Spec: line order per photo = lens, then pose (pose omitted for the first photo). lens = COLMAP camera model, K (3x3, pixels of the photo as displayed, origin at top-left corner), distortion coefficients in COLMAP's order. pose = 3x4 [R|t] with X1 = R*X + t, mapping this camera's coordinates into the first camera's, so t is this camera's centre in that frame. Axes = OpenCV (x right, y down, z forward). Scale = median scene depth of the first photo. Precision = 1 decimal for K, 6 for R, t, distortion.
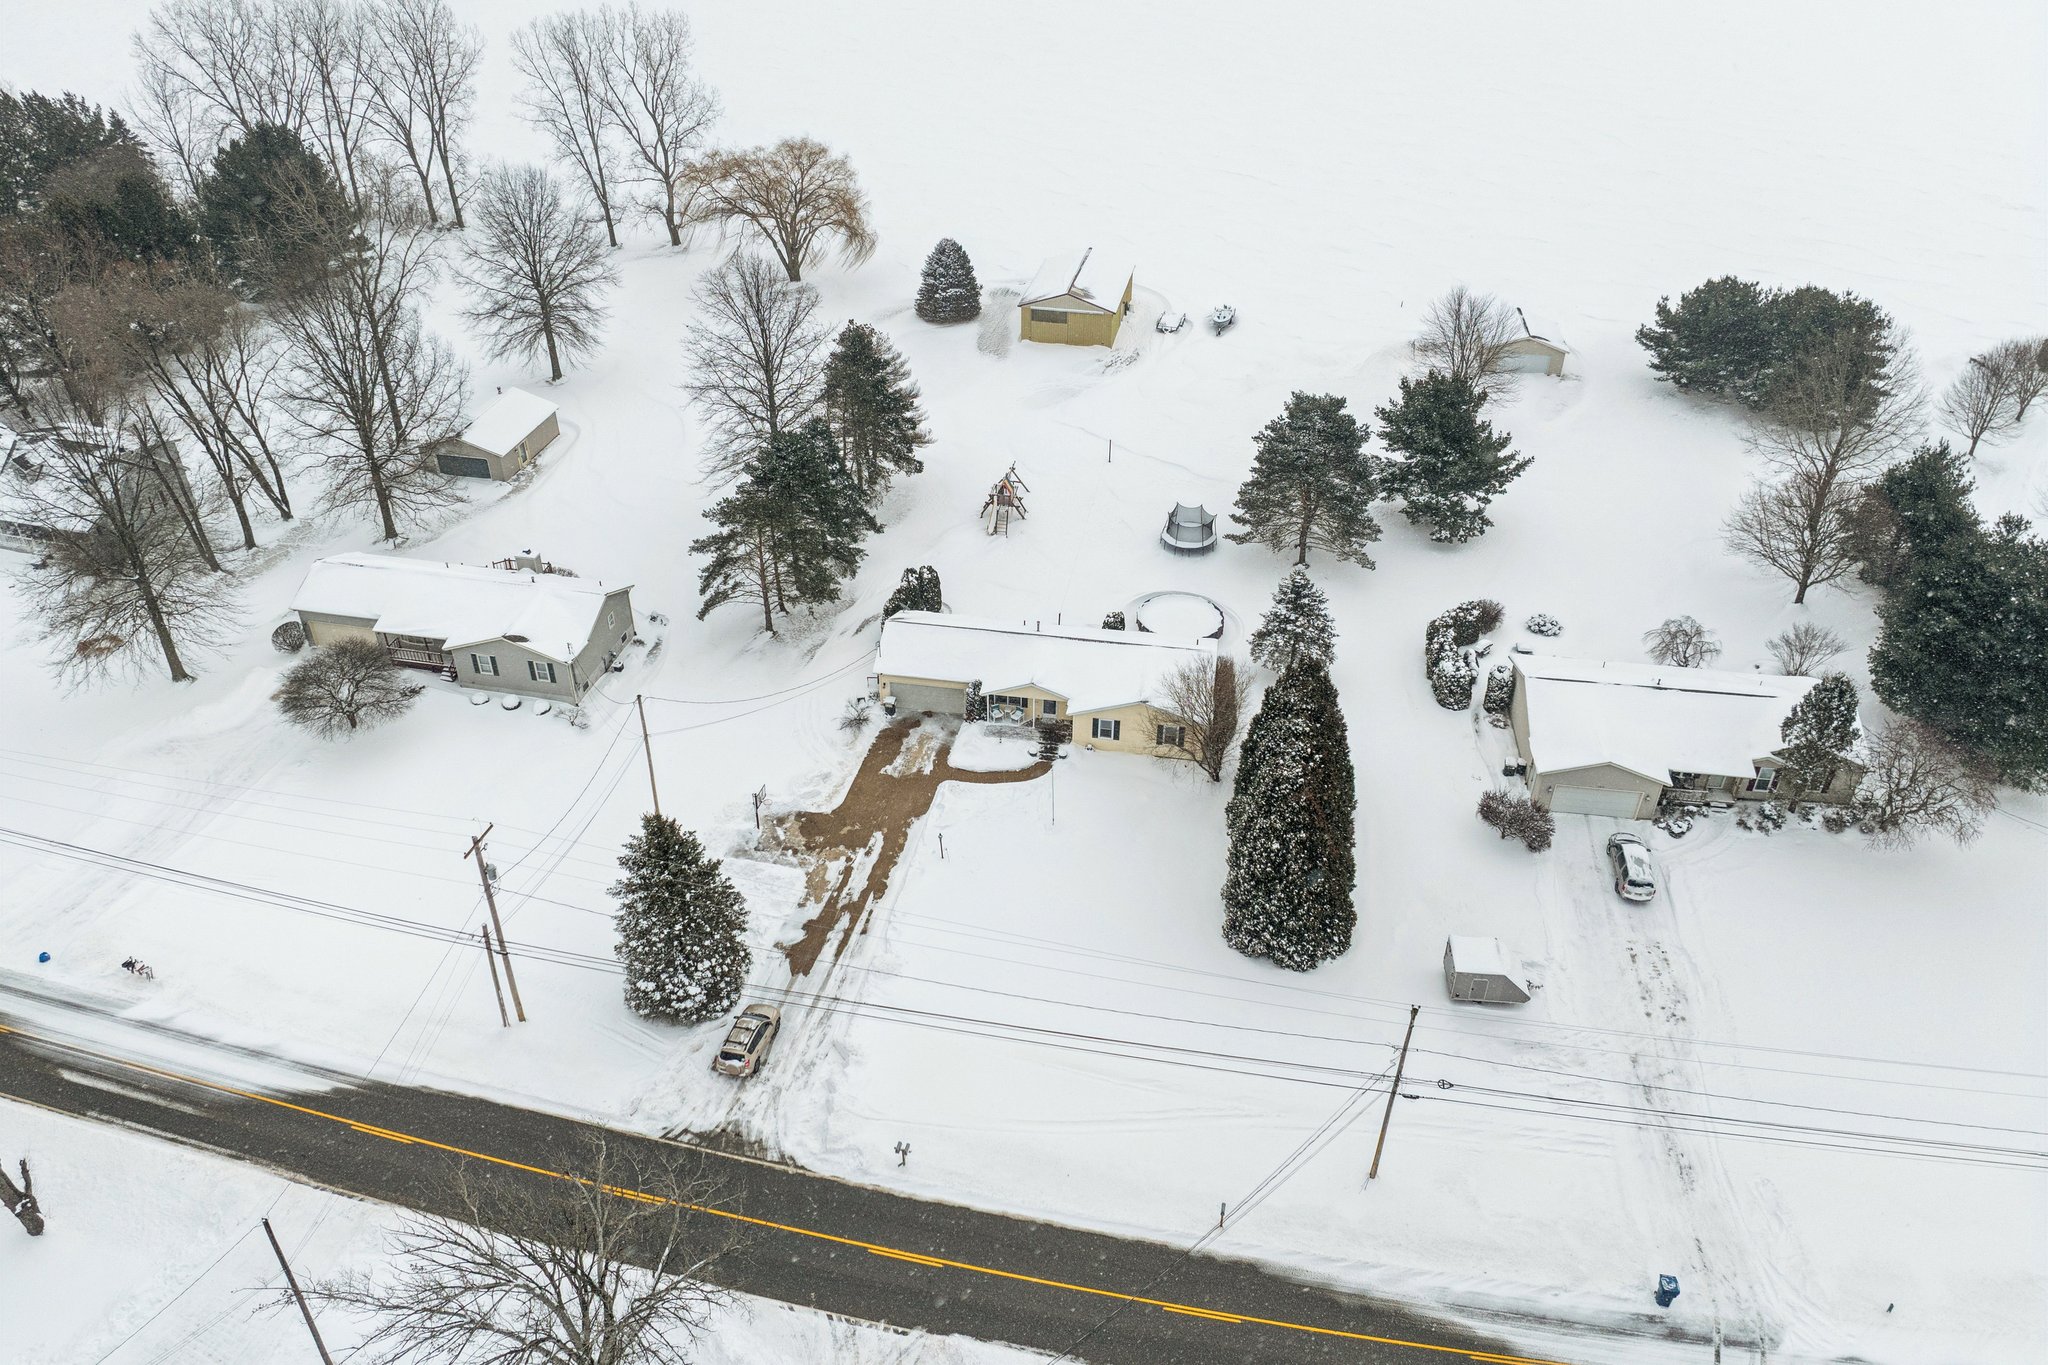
lens RADIAL K [[1439.6, 0, 1014.5], [0, 1439.6, 686.7], [0, 0, 1]] dist [-0.032346, -0.007508]
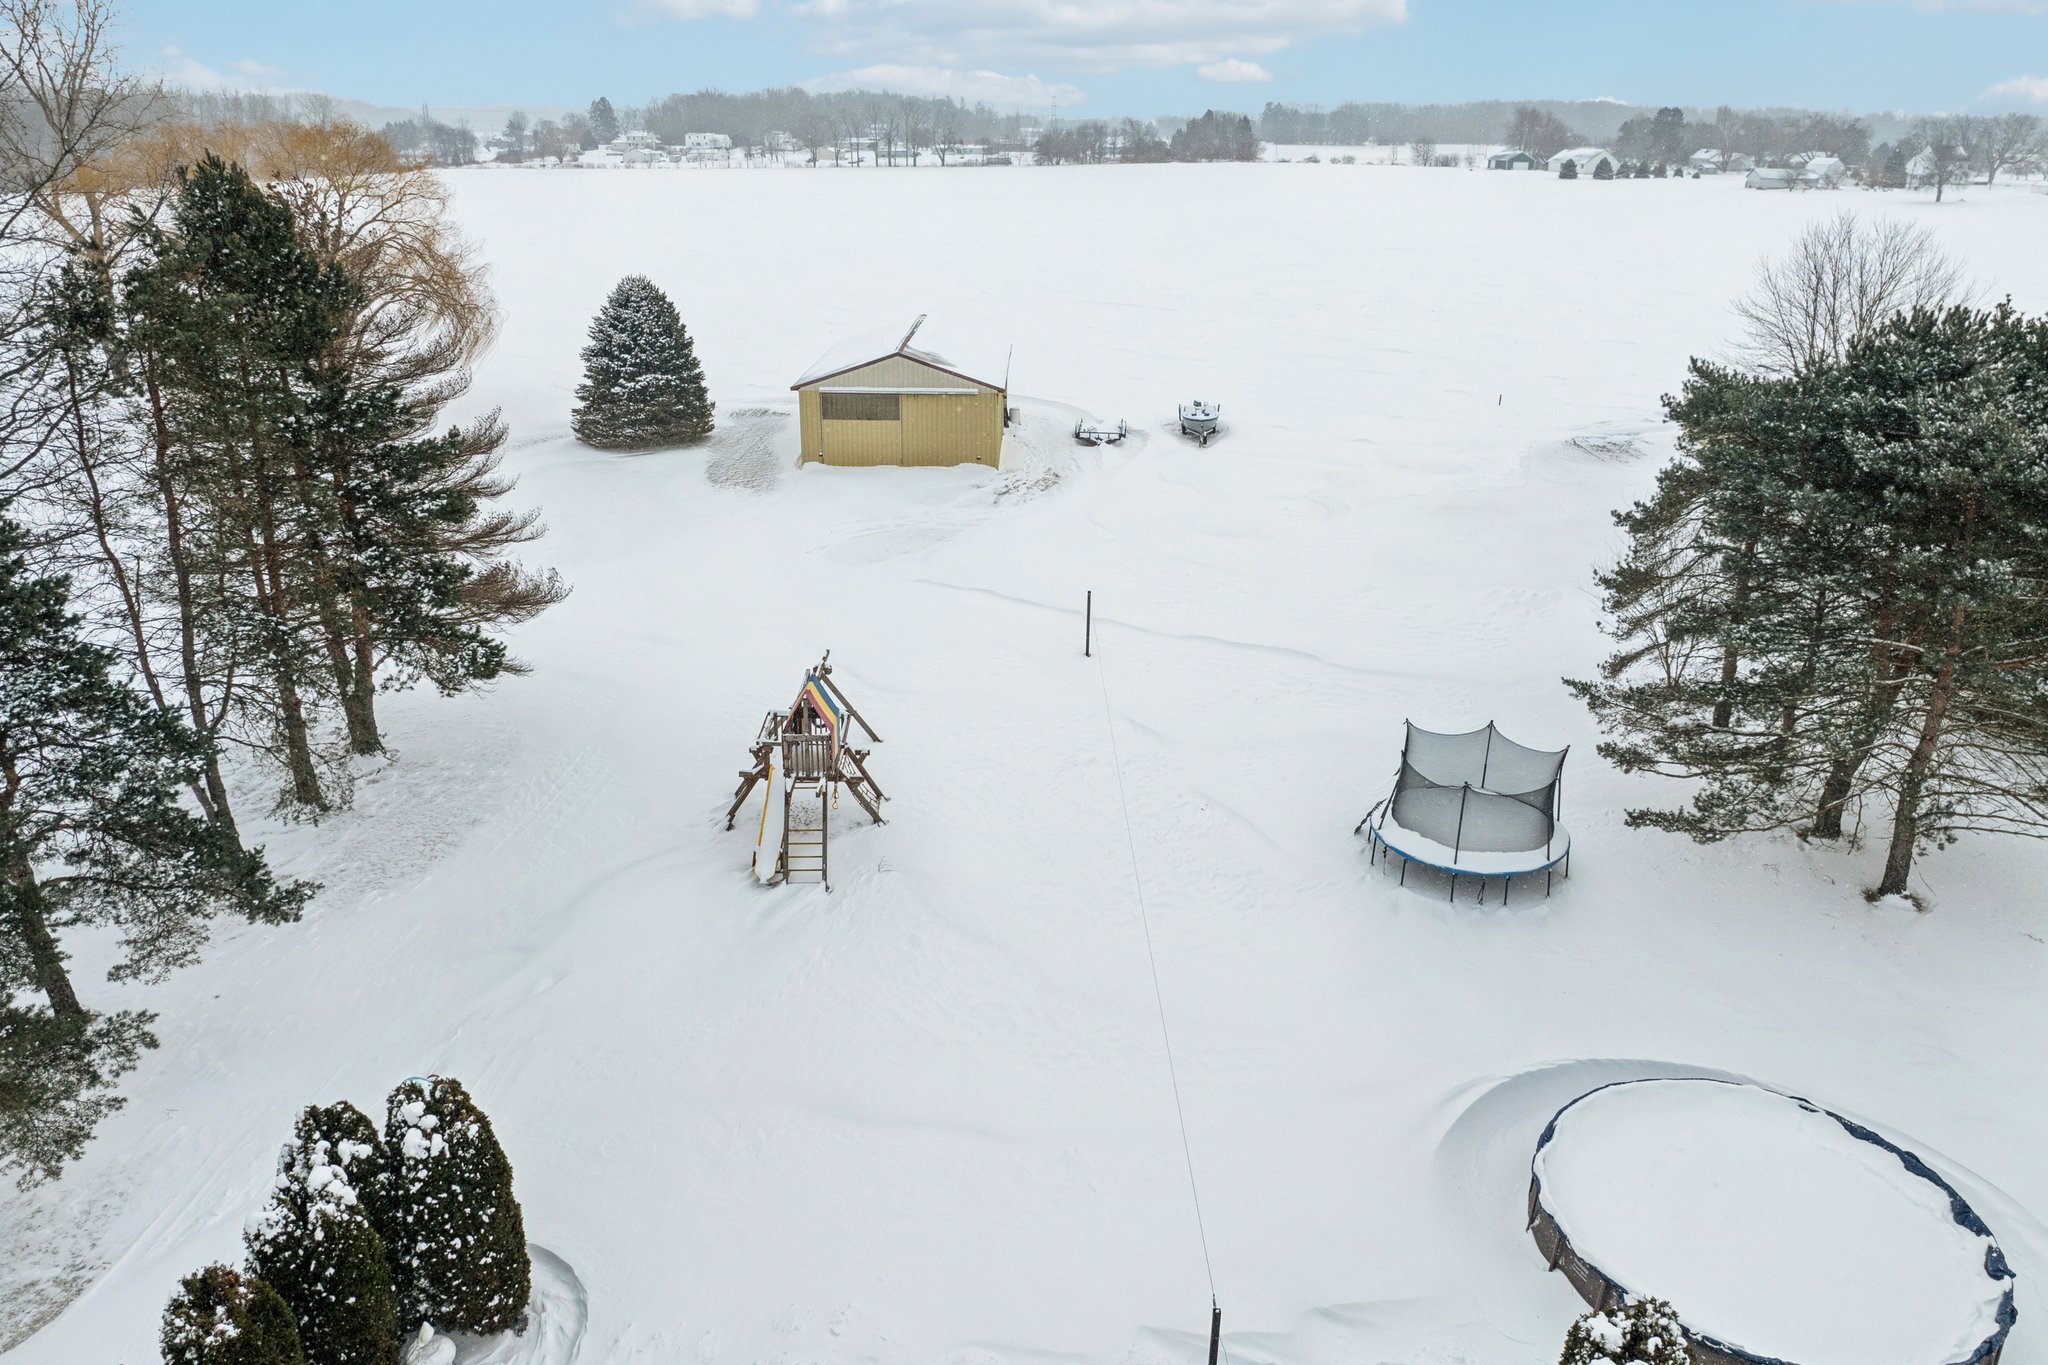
lens RADIAL K [[1448.8, 0, 1012.3], [0, 1448.8, 676.6], [0, 0, 1]] dist [-0.034287, -0.009624]
pose [[0.983951, -0.059578, 0.168200, -0.018178], [0.098592, 0.967185, -0.234166, -0.094212], [-0.148730, 0.246991, 0.957536, 0.901111]]
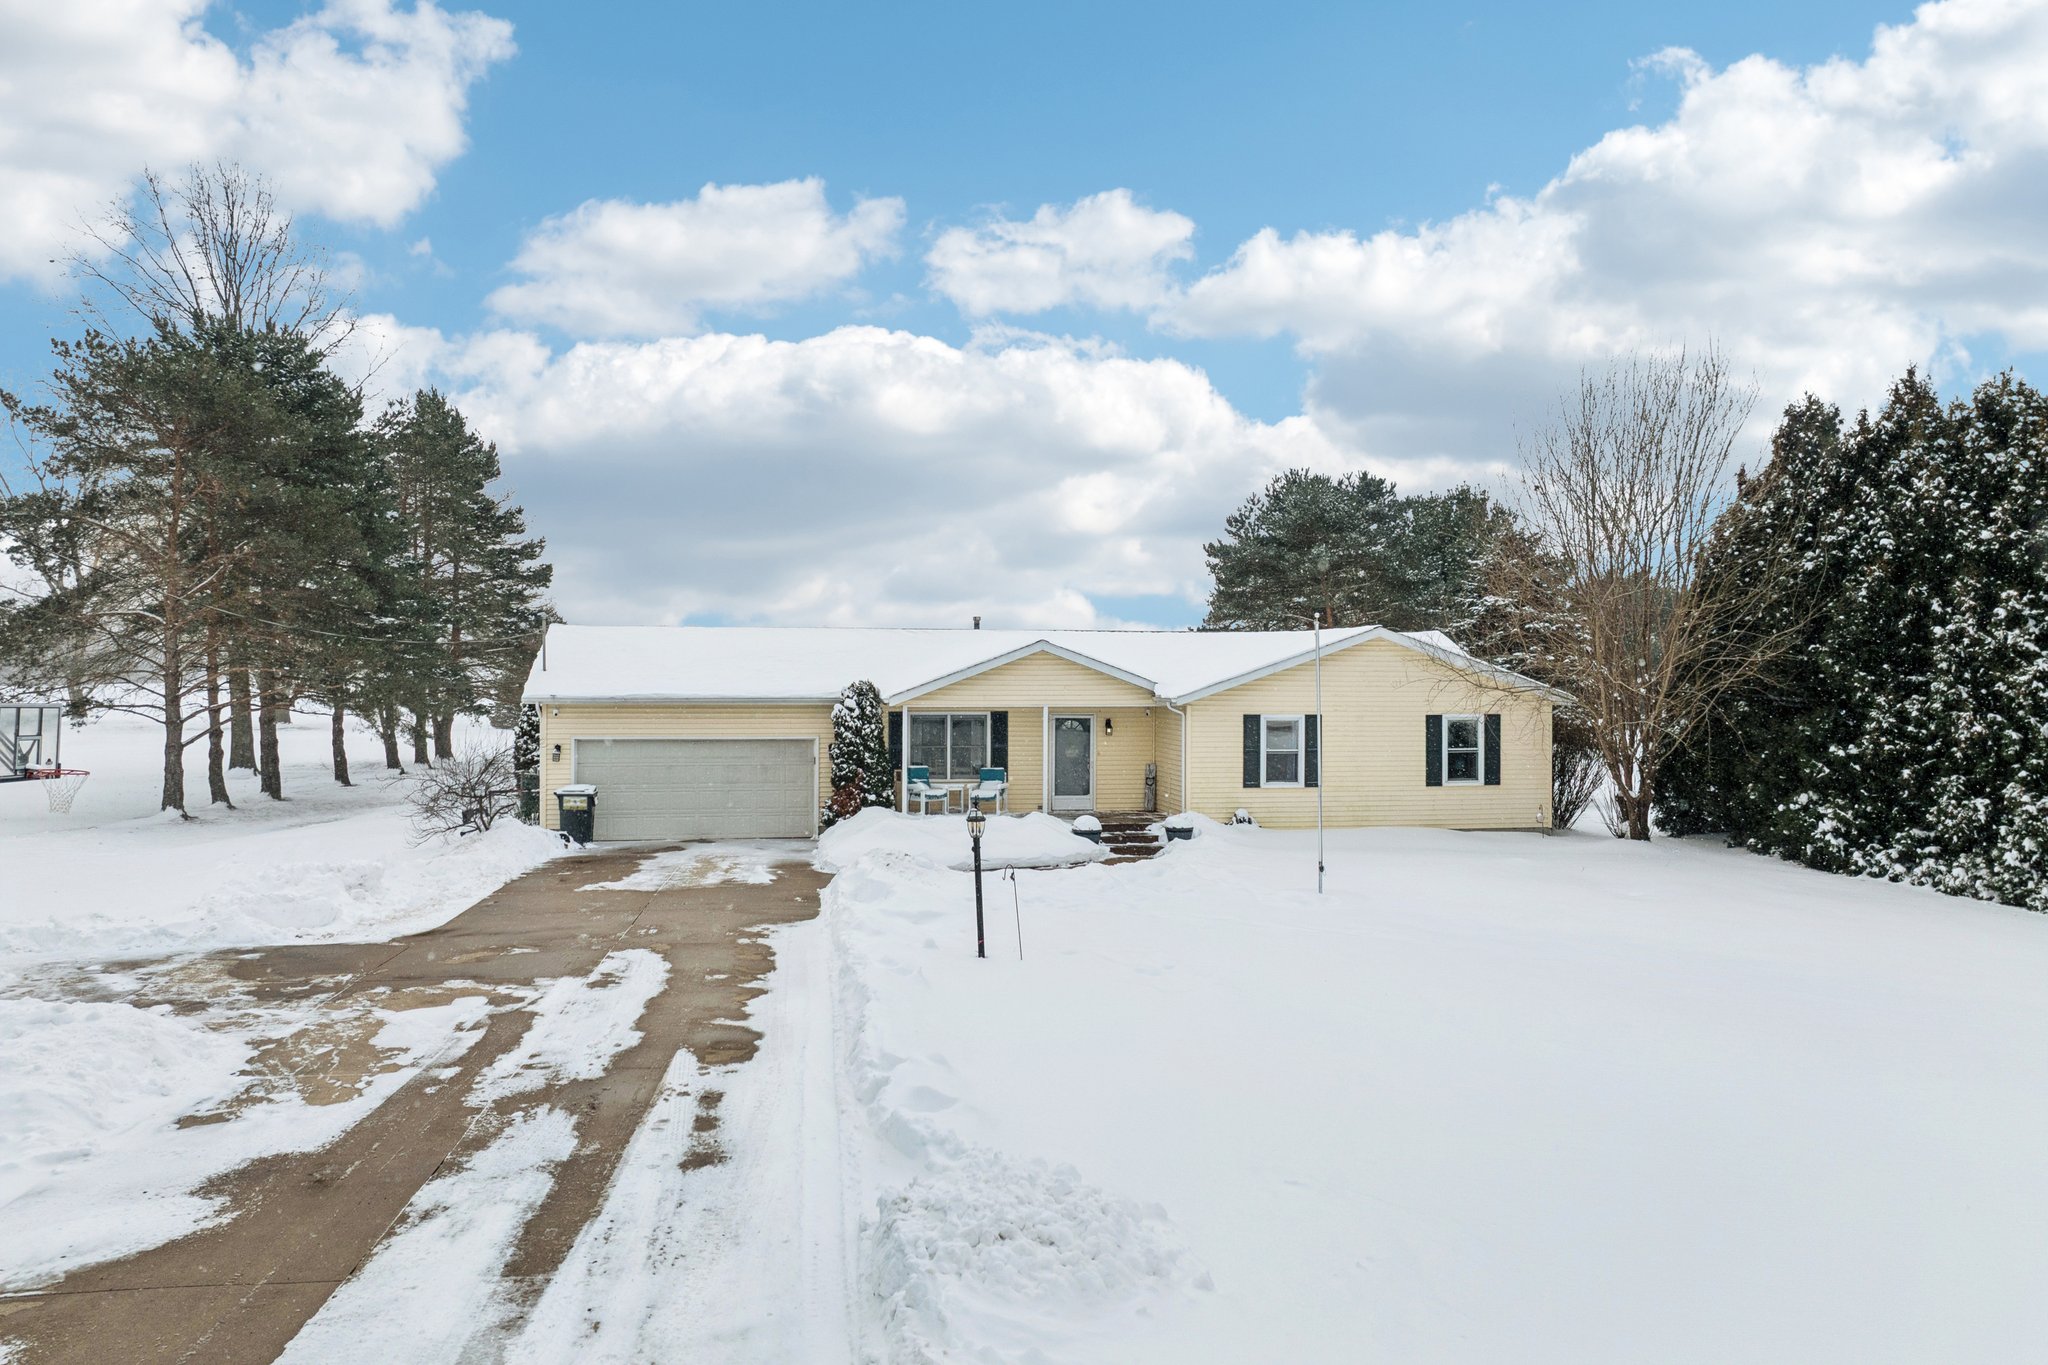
lens RADIAL K [[1448.8, 0, 1012.3], [0, 1448.8, 676.6], [0, 0, 1]] dist [-0.034287, -0.009624]
pose [[0.943236, 0.000596, 0.332122, -0.103672], [0.189355, 0.820584, -0.539246, 0.179293], [-0.272856, 0.571525, 0.773892, 0.731567]]
